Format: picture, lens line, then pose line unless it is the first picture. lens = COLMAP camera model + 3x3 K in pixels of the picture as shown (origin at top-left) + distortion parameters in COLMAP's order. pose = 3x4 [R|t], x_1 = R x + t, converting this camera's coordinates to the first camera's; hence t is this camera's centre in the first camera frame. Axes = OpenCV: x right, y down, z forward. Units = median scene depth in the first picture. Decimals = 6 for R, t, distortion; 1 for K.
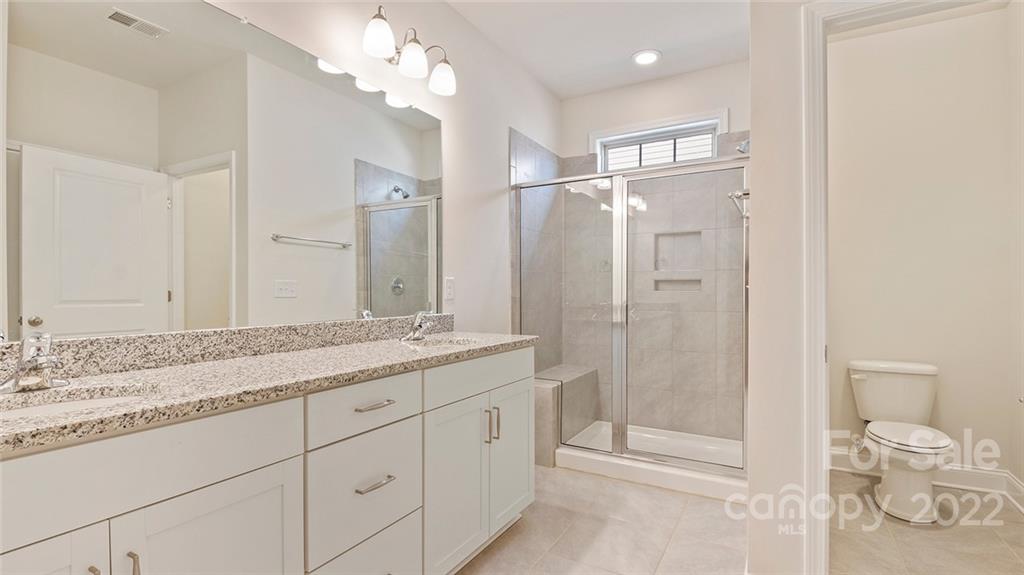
lens RADIAL K [[471.6, 0, 510.0], [0, 471.6, 289.1], [0, 0, 1]] dist [0.038737, -0.033916]
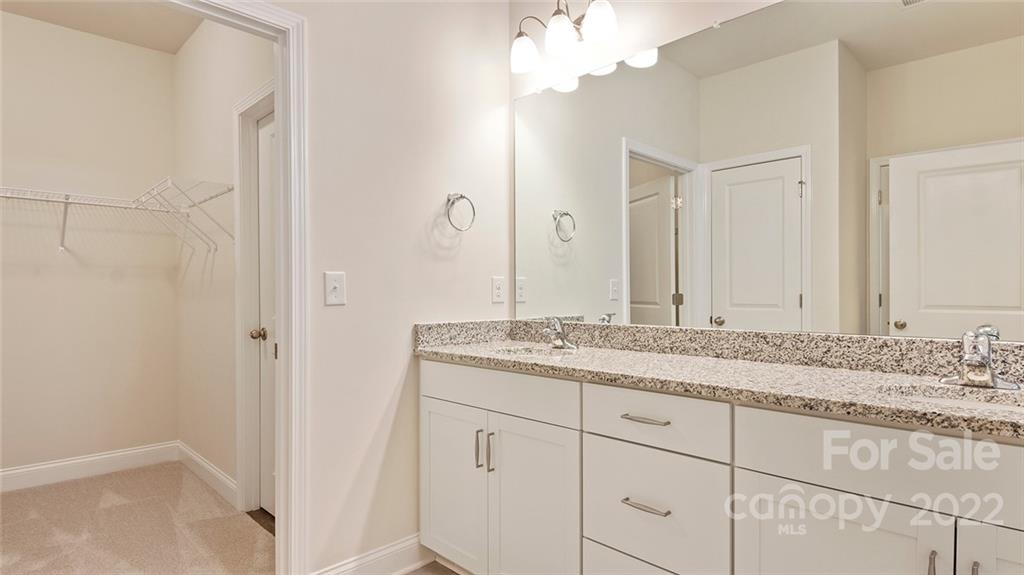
lens RADIAL K [[506.0, 0, 512.0], [0, 506.0, 287.5], [0, 0, 1]] dist [0.033825, -0.036262]
pose [[-0.244469, -0.018899, -0.969473, 0.646688], [0.003027, 0.999790, -0.020253, 0.013859], [0.969652, -0.007886, -0.244361, 0.908738]]
